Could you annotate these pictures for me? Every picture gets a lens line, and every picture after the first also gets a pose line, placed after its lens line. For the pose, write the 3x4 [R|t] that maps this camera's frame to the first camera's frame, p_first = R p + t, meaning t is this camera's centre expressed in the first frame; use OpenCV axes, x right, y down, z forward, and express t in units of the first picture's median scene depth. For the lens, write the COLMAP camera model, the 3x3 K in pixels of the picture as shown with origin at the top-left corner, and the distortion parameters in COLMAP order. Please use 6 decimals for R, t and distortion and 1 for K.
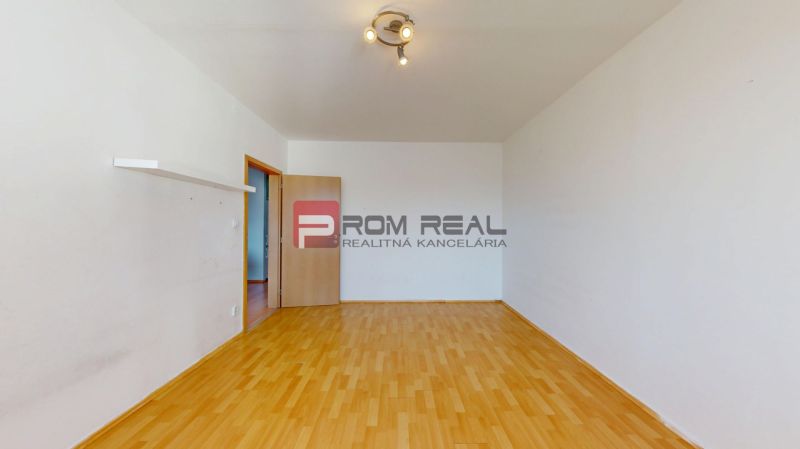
lens RADIAL K [[253.8, 0, 400.0], [0, 253.8, 224.5], [0, 0, 1]] dist [0.000644, 0.000072]
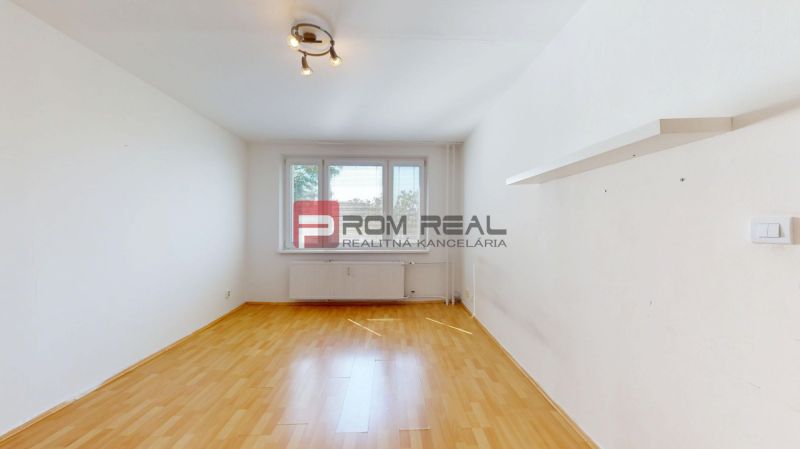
lens RADIAL K [[253.8, 0, 400.0], [0, 253.8, 224.5], [0, 0, 1]] dist [0.000644, 0.000072]
pose [[-0.999422, -0.007170, -0.033242, -0.350734], [-0.006827, 0.999923, -0.010403, -0.006577], [0.033314, -0.010170, -0.999393, 2.011436]]
